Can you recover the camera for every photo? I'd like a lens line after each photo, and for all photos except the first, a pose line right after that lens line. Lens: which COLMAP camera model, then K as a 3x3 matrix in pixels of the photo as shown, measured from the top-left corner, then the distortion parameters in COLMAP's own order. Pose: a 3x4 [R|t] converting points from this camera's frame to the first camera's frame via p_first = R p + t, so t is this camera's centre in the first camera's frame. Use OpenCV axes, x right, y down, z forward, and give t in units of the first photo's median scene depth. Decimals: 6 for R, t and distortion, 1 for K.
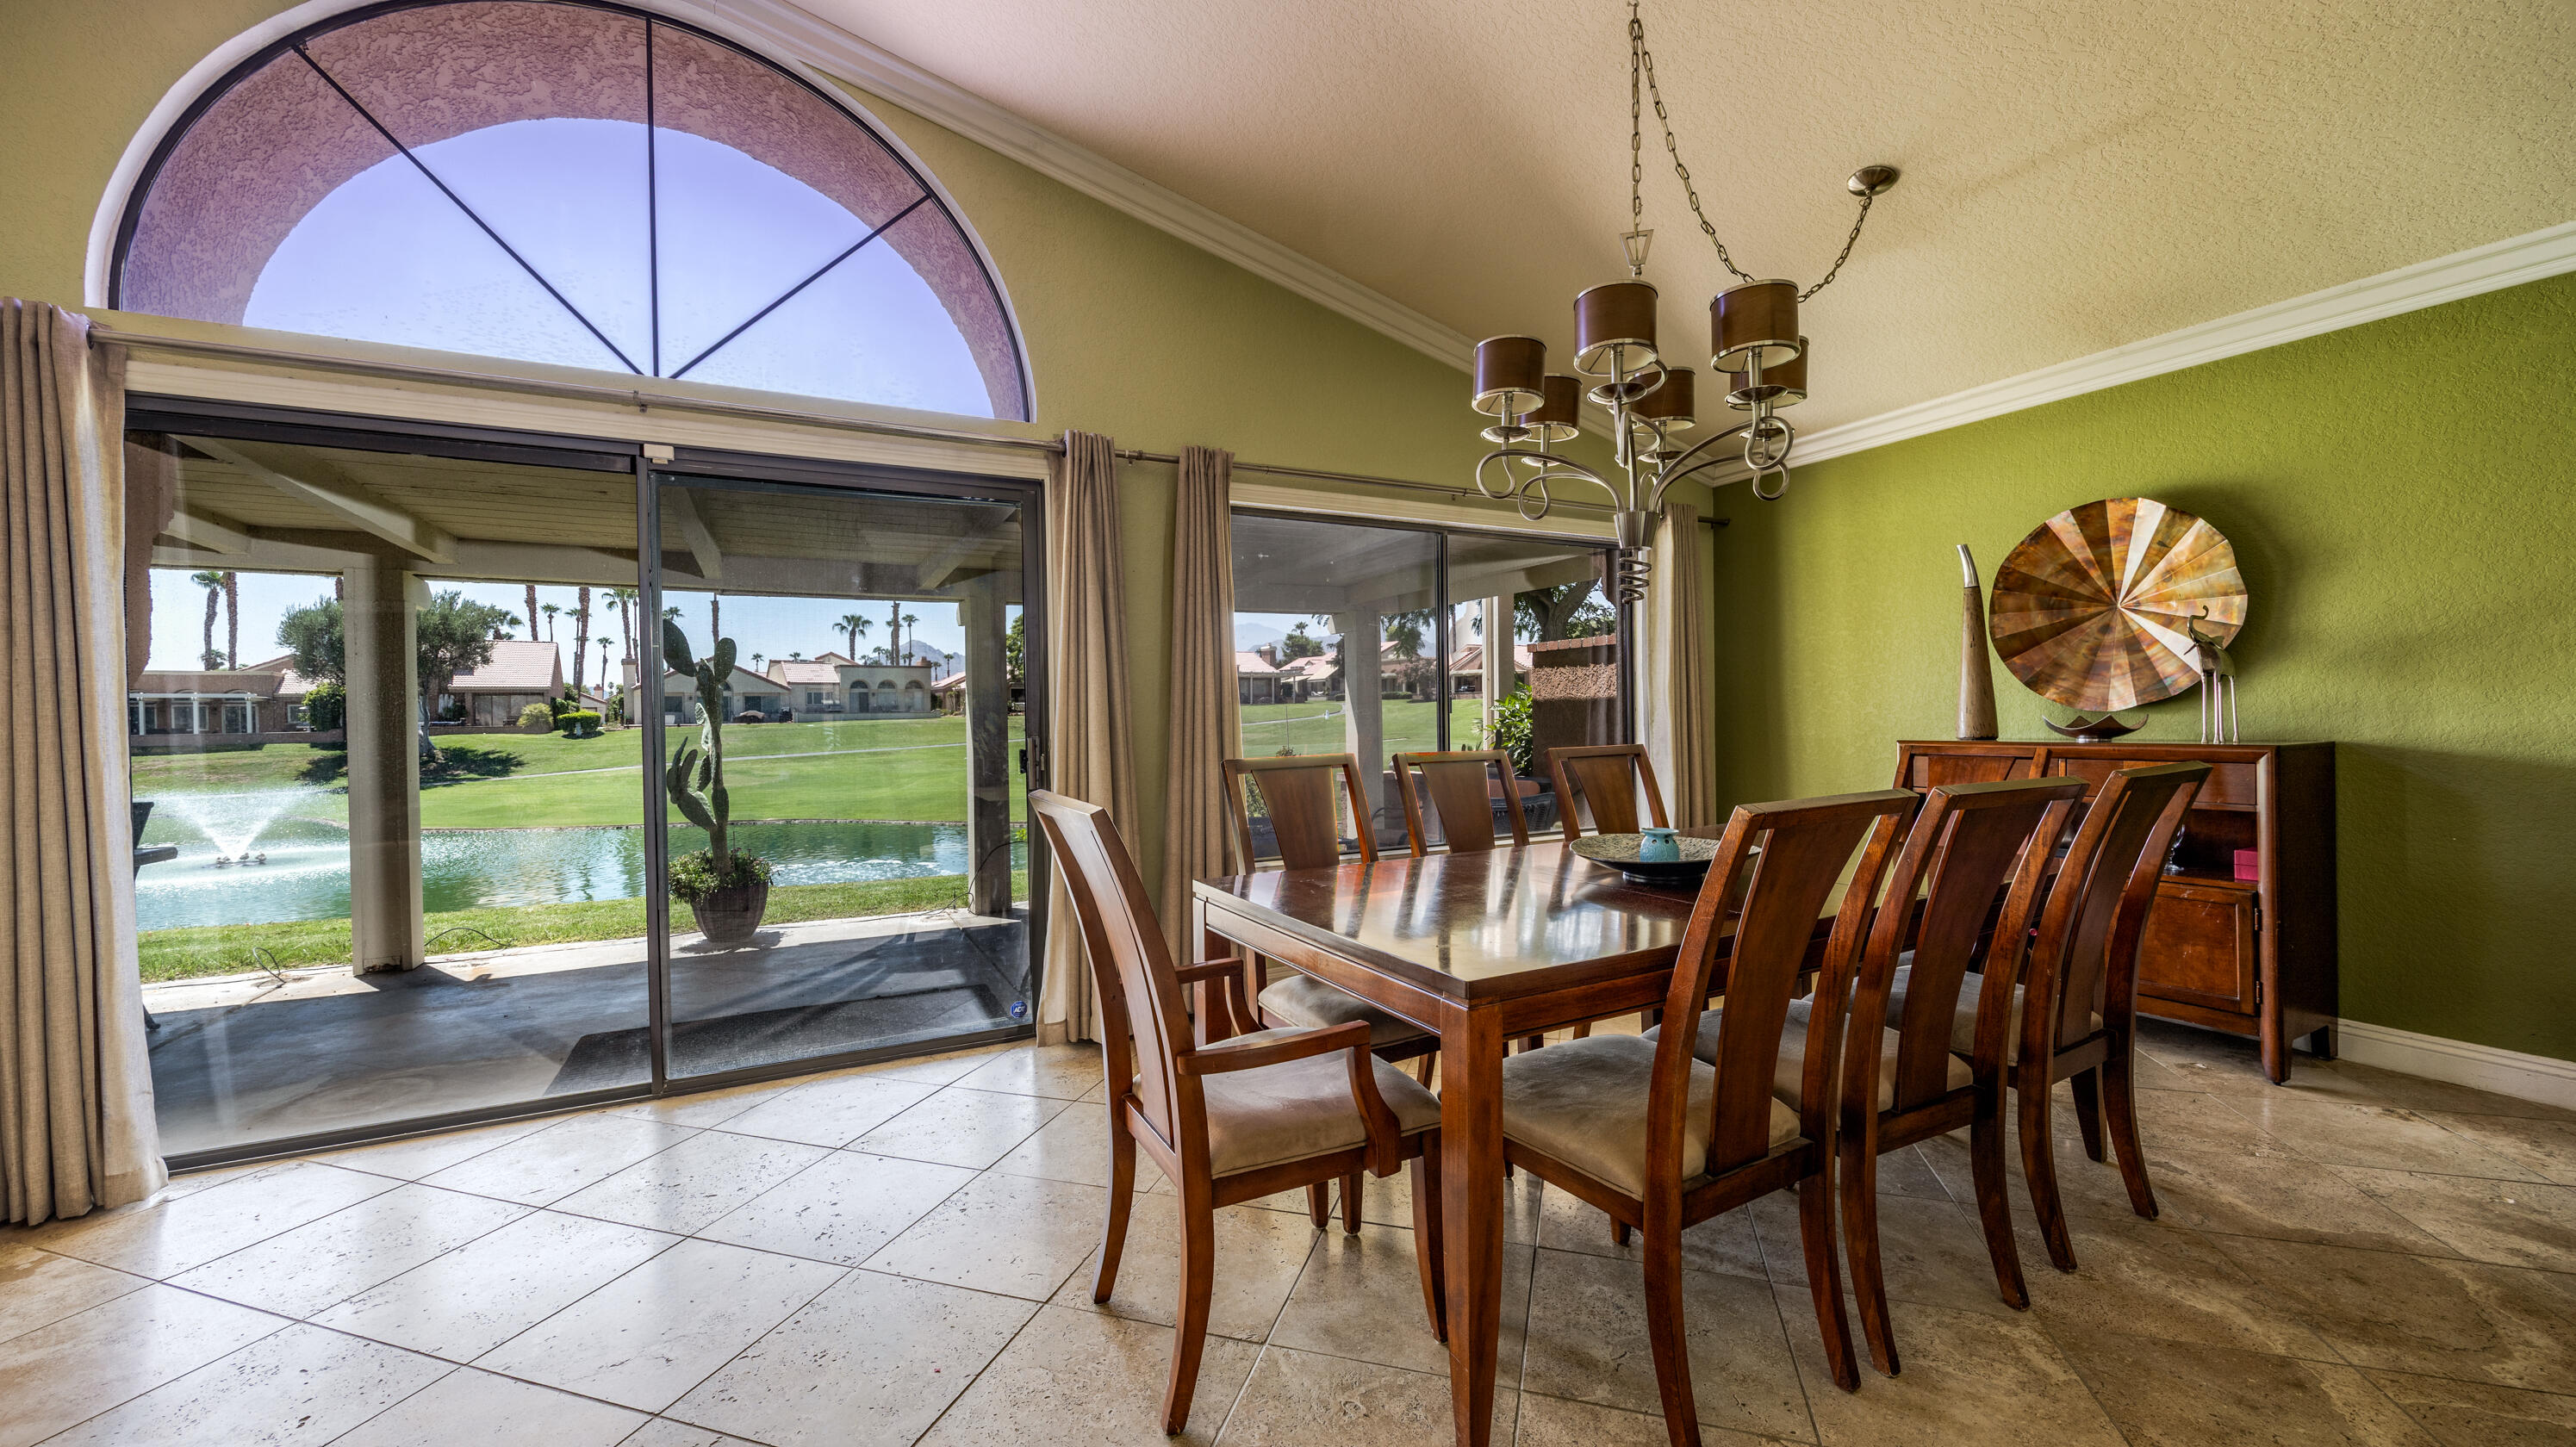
lens RADIAL K [[977.4, 0, 1292.3], [0, 977.4, 725.9], [0, 0, 1]] dist [0.000359, -0.000518]
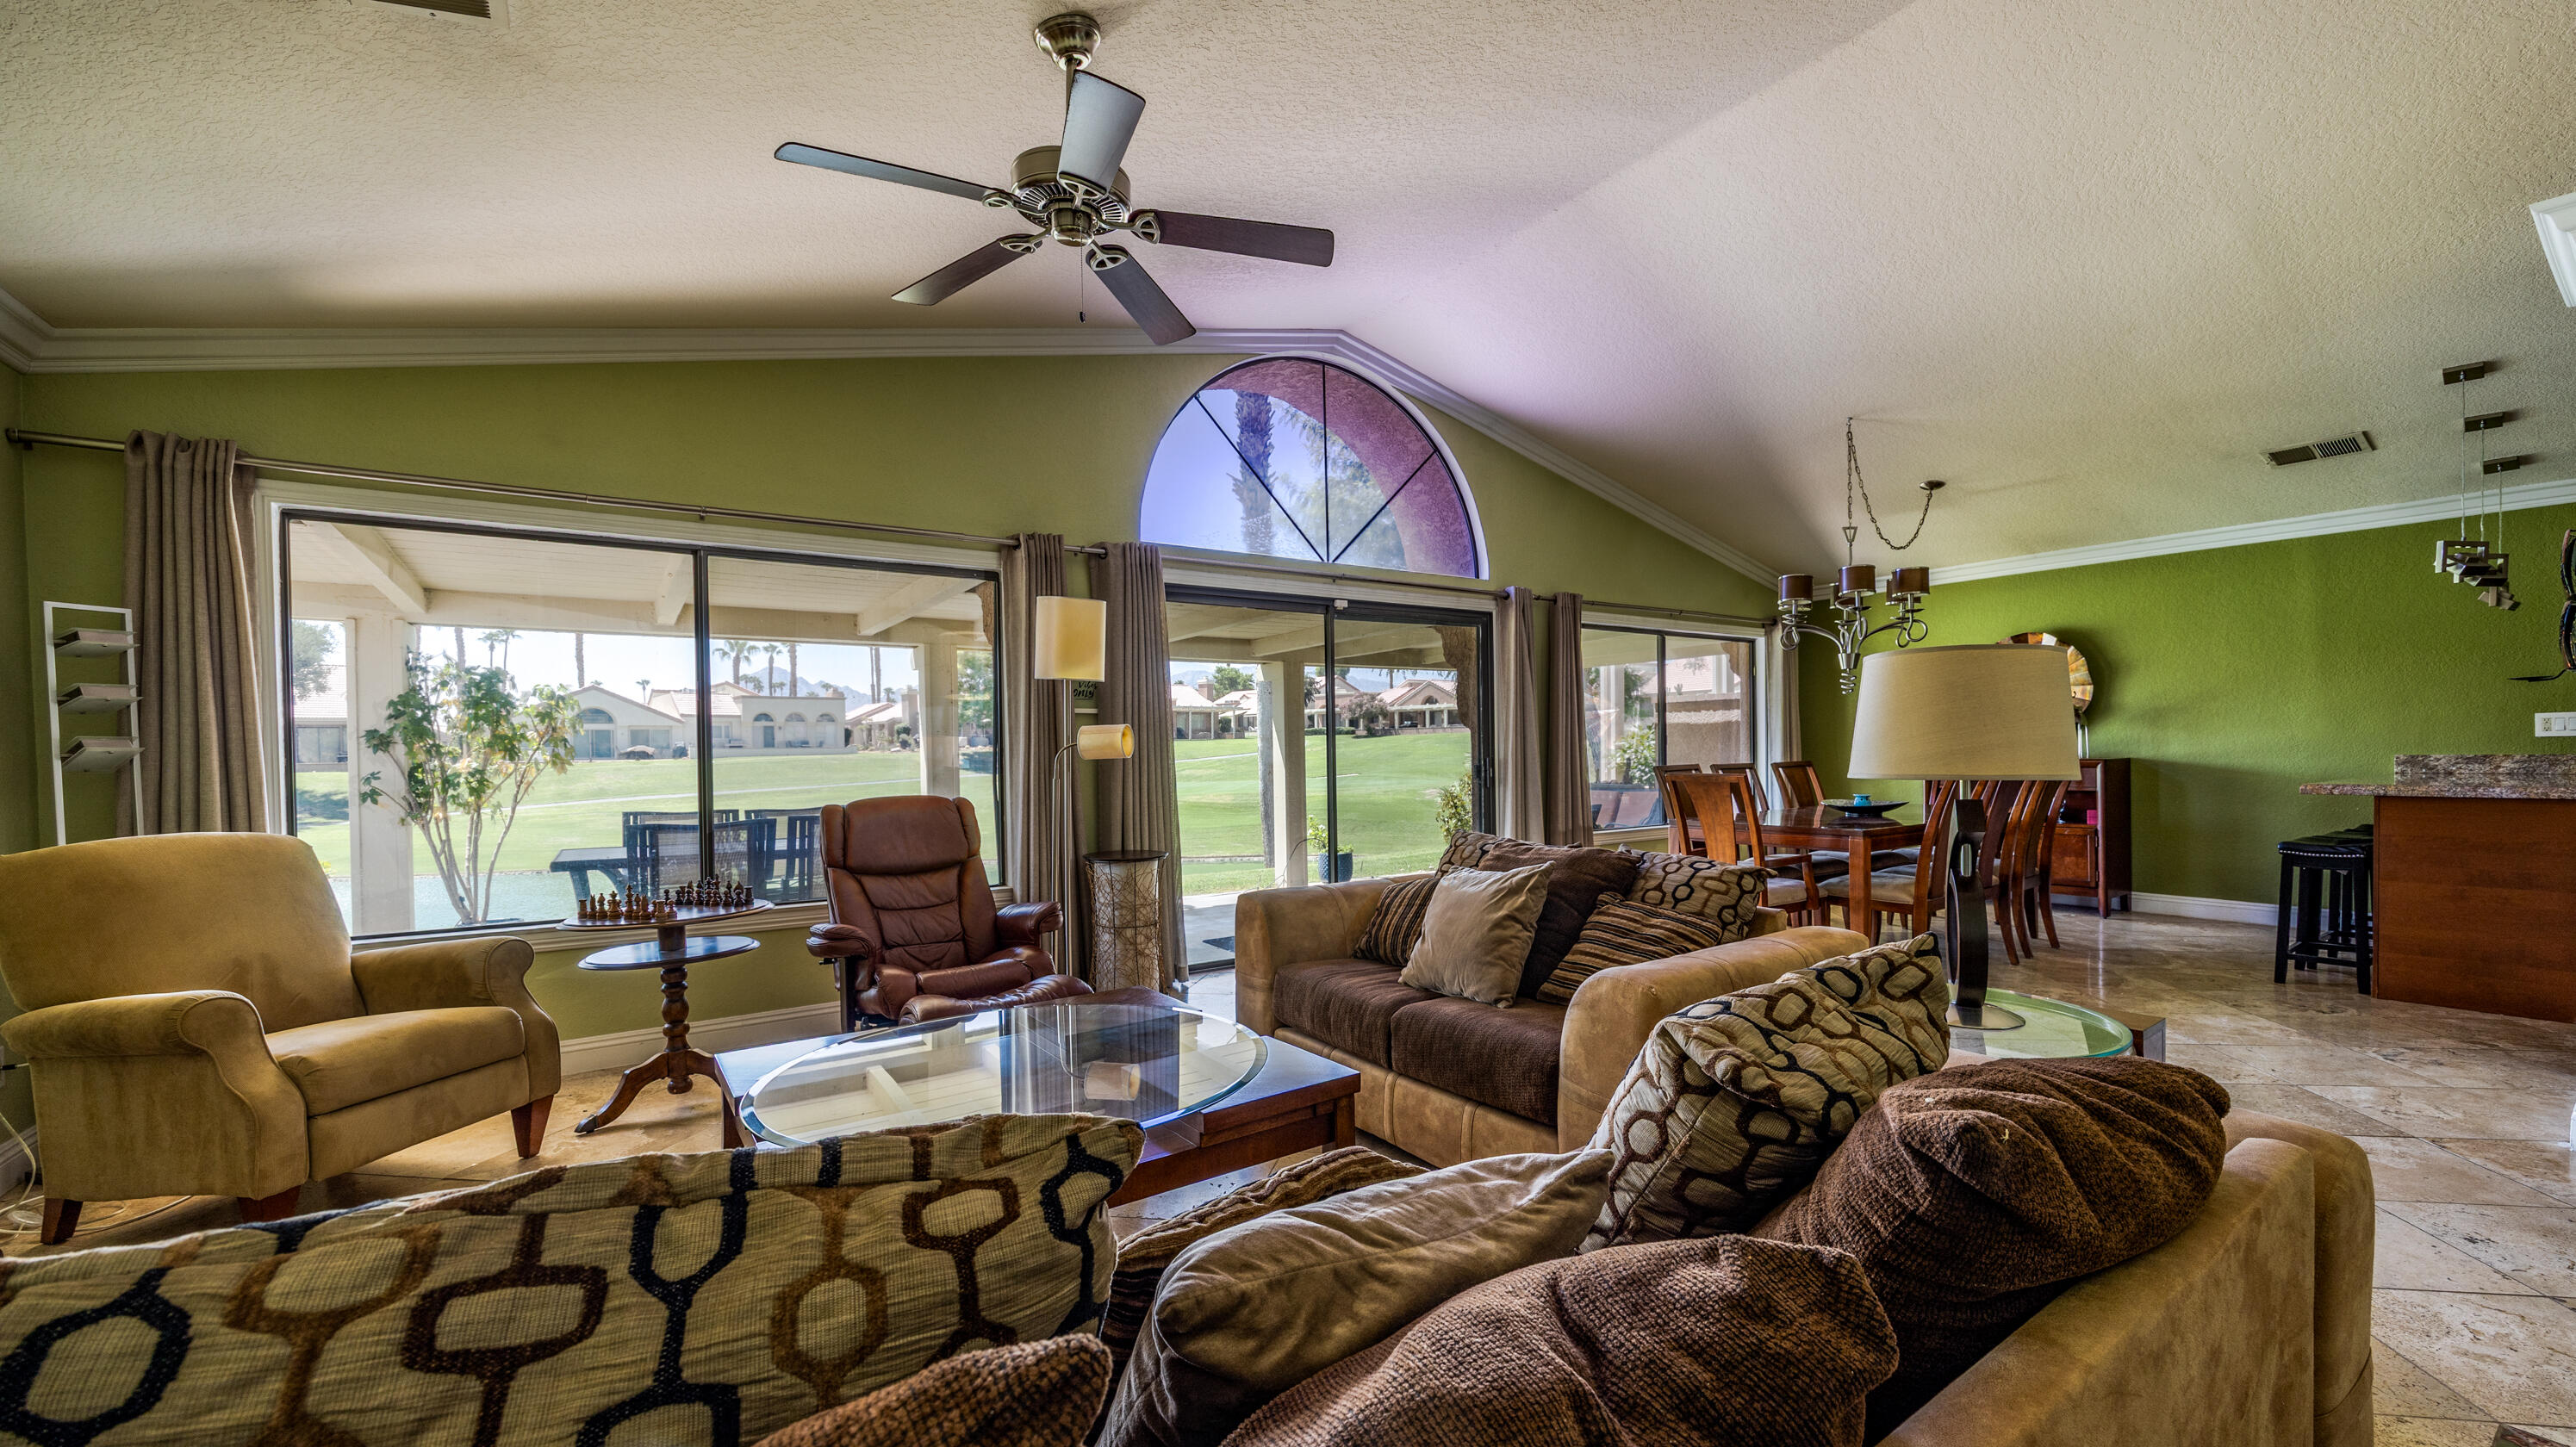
lens RADIAL K [[1032.0, 0, 1360.4], [0, 1032.0, 762.8], [0, 0, 1]] dist [-0.000151, 0.000067]
pose [[0.988759, -0.002042, 0.149505, -0.498908], [0.002019, 0.999998, 0.000306, 0.012701], [-0.149505, -0.000001, 0.988761, -0.525032]]
